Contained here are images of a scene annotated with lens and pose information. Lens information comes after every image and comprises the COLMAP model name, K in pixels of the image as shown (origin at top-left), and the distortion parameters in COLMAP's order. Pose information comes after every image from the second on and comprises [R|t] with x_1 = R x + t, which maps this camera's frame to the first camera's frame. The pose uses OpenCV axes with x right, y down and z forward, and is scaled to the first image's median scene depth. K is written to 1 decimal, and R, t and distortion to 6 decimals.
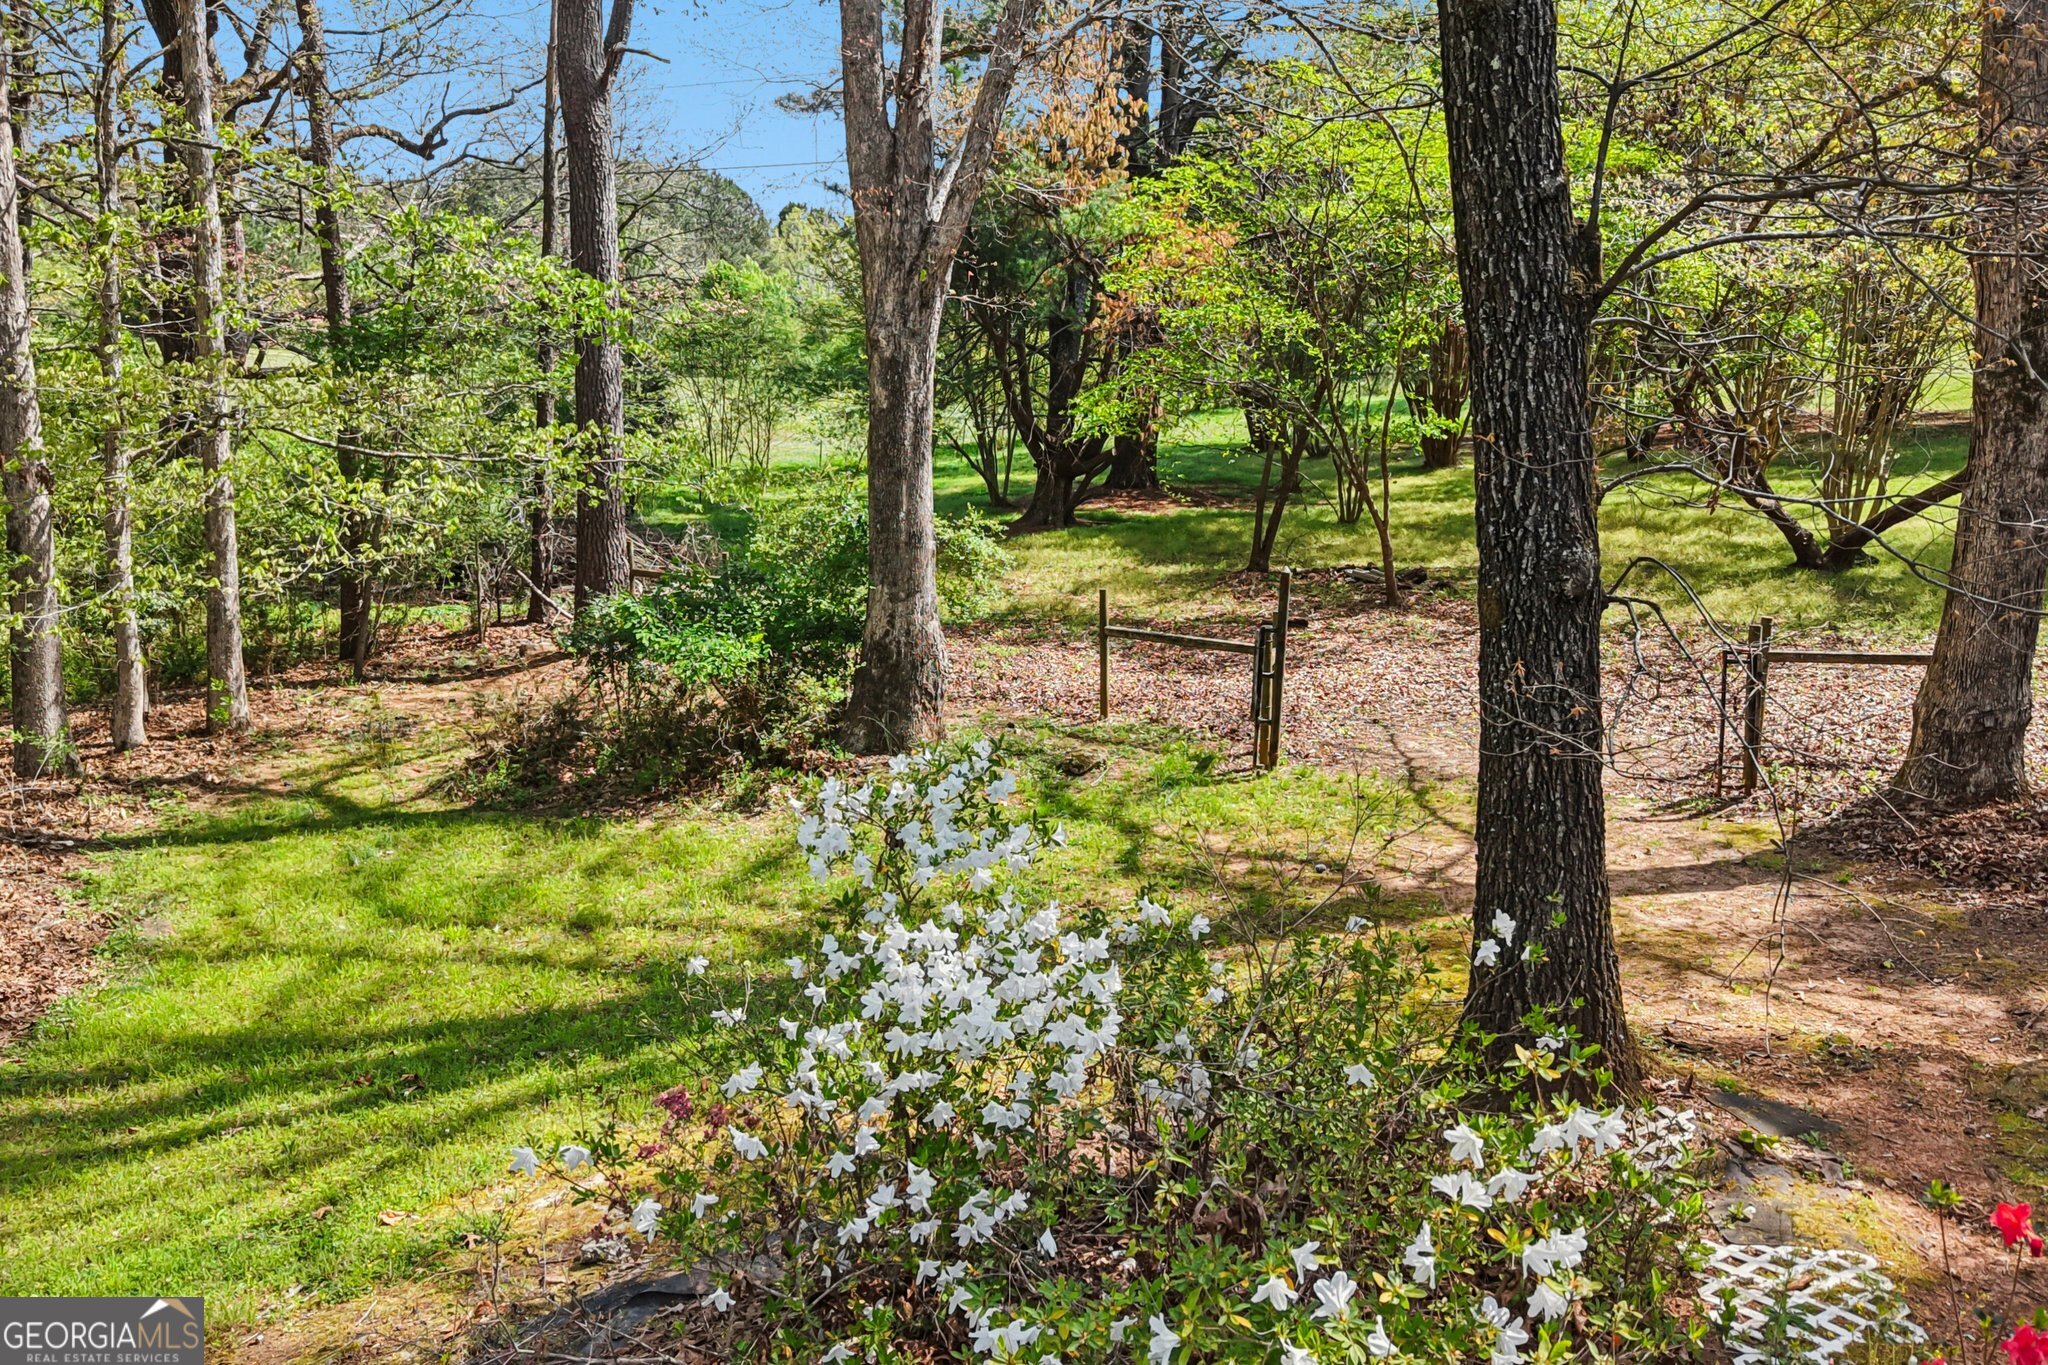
lens RADIAL K [[1606.0, 0, 1020.7], [0, 1606.0, 674.8], [0, 0, 1]] dist [0.148378, -0.348164]
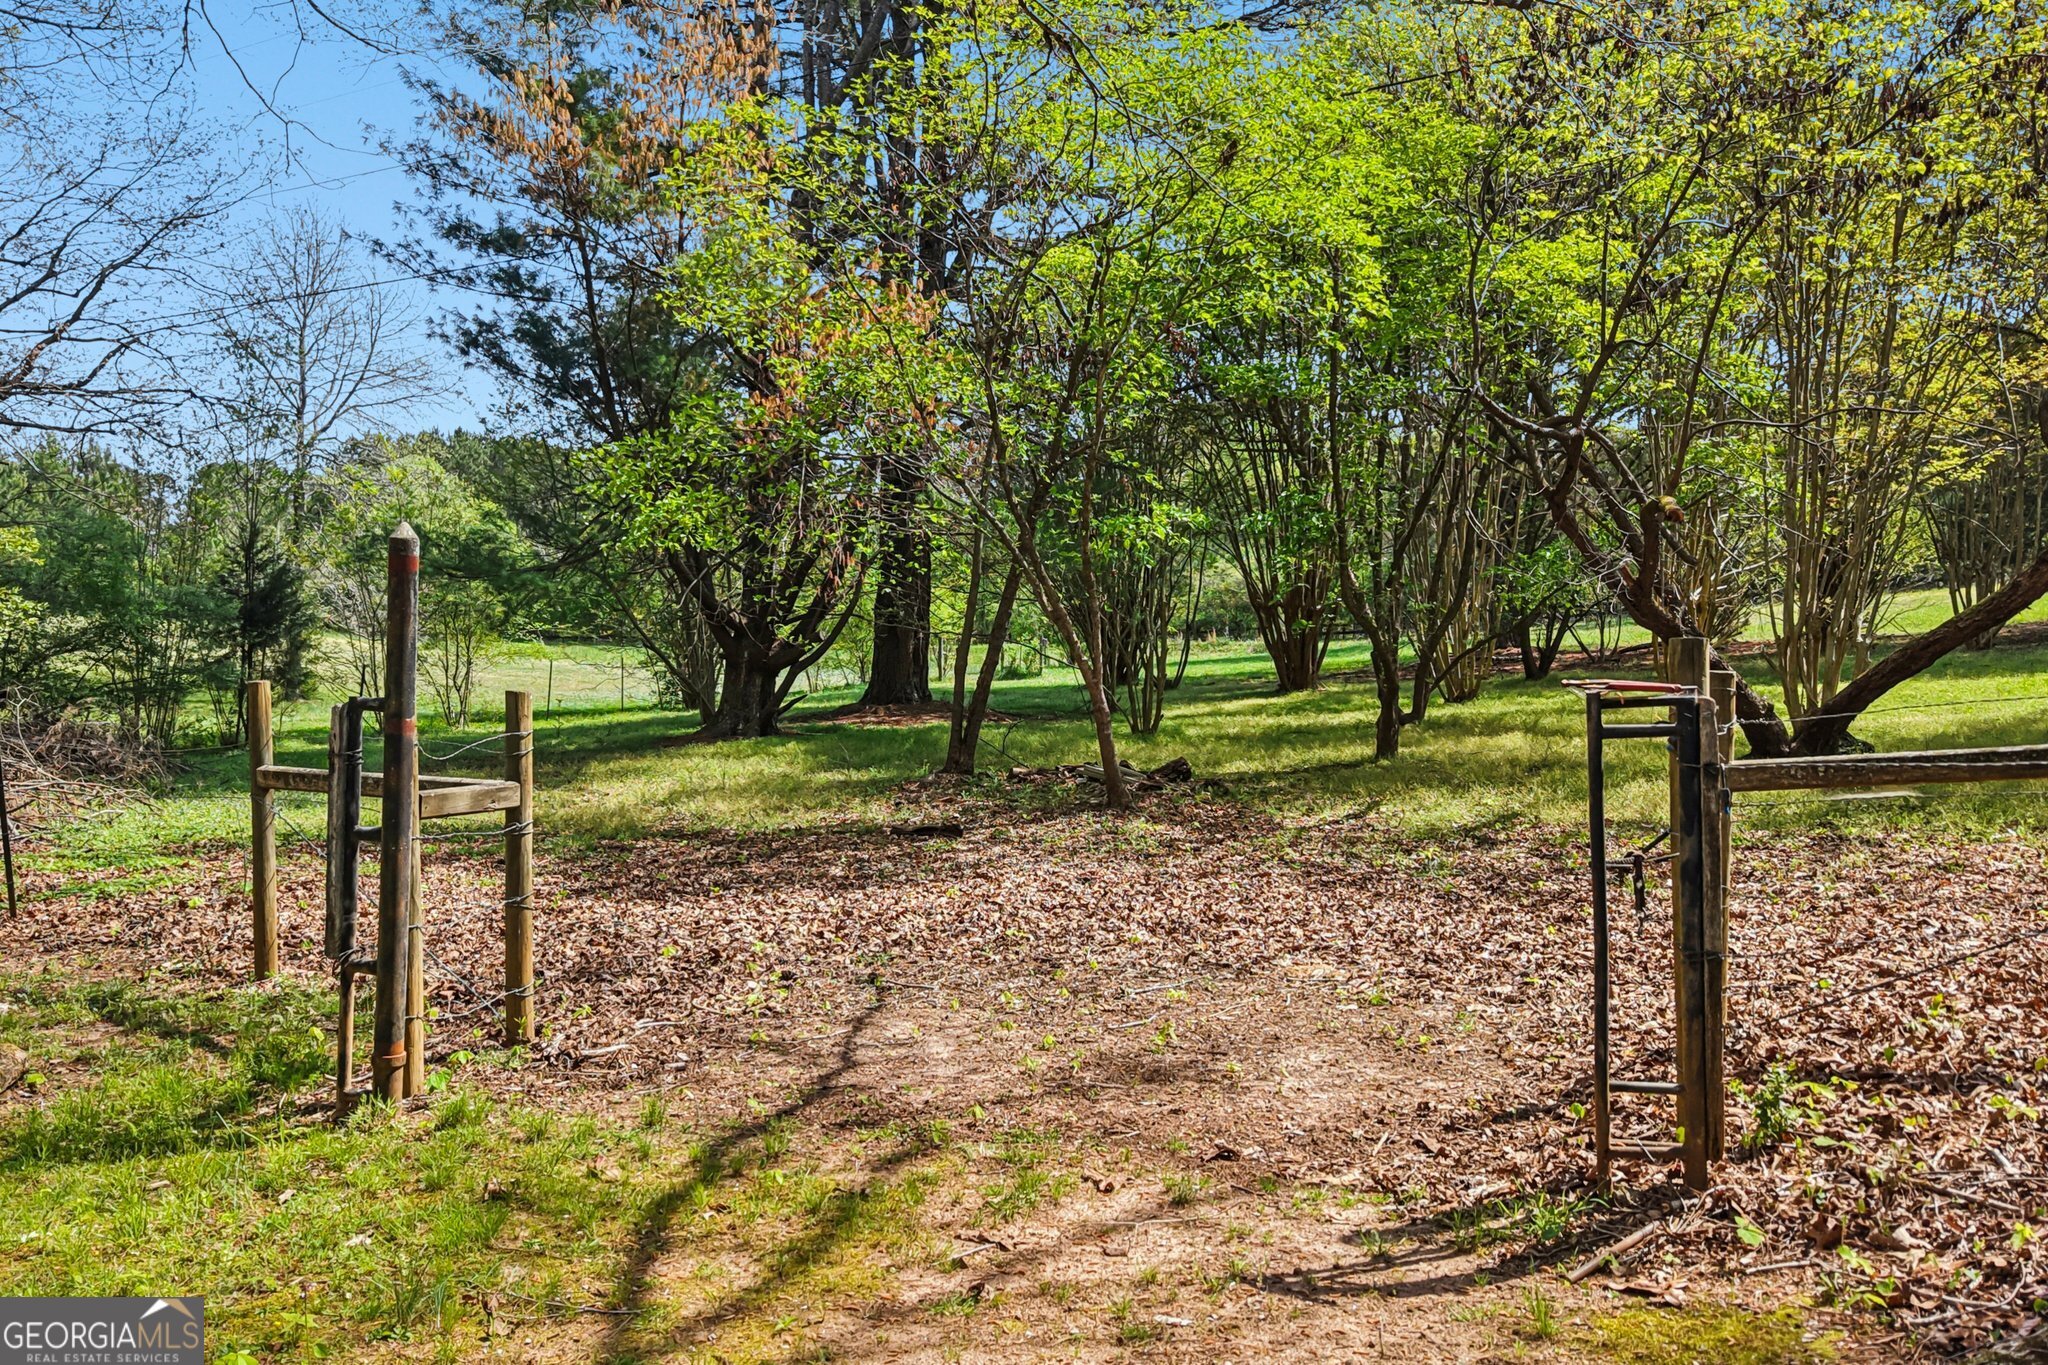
lens RADIAL K [[1606.0, 0, 1020.7], [0, 1606.0, 674.8], [0, 0, 1]] dist [0.148378, -0.348164]
pose [[0.999509, 0.003674, 0.031121, 0.307351], [0.002096, 0.983042, -0.183366, 0.036259], [-0.031267, 0.183341, 0.982552, 0.682408]]
